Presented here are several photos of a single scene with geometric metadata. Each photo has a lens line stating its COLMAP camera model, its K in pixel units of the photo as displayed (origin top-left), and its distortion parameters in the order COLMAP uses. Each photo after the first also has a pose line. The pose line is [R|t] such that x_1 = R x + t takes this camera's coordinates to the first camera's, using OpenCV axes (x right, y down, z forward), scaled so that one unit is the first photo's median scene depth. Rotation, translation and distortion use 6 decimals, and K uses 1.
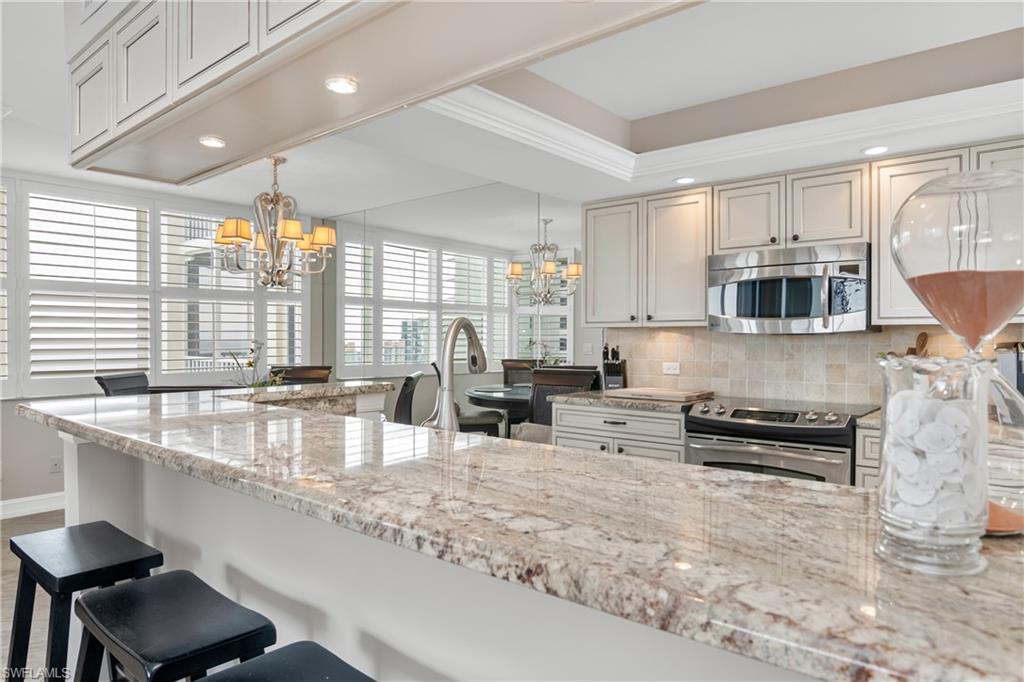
lens RADIAL K [[642.7, 0, 512.0], [0, 642.7, 341.0], [0, 0, 1]] dist [-0.003686, -0.000713]
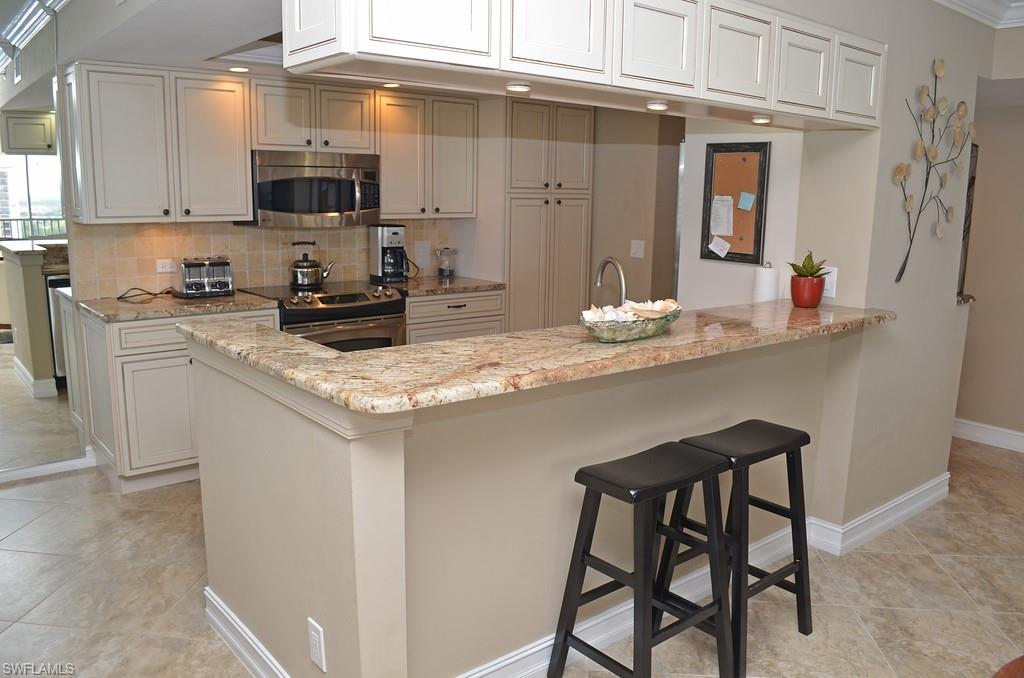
lens RADIAL K [[798.4, 0, 512.0], [0, 798.4, 339.0], [0, 0, 1]] dist [-0.072585, 0.005183]
pose [[0.181893, -0.176405, 0.967366, -0.845220], [-0.007706, 0.983491, 0.180795, -0.067121], [-0.983288, -0.040340, 0.177531, 0.369988]]
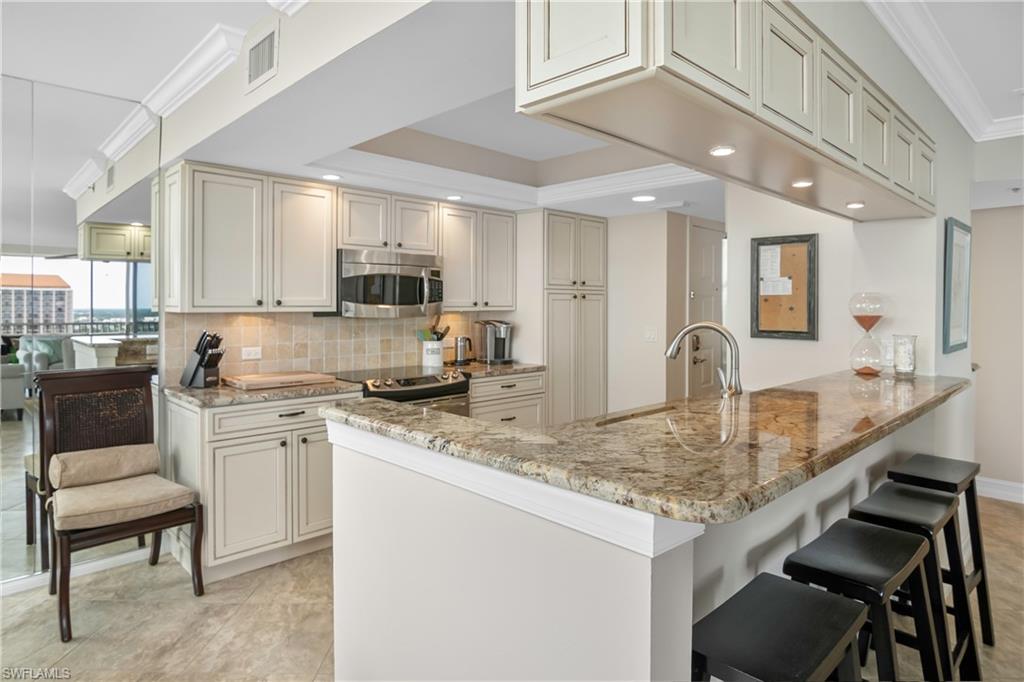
lens RADIAL K [[587.5, 0, 512.1], [0, 587.5, 307.4], [0, 0, 1]] dist [-0.024563, 0.001550]
pose [[0.095515, -0.004399, 0.995418, -0.670003], [0.004278, 0.999983, 0.004009, -0.032656], [-0.995419, 0.003876, 0.095532, 0.595181]]
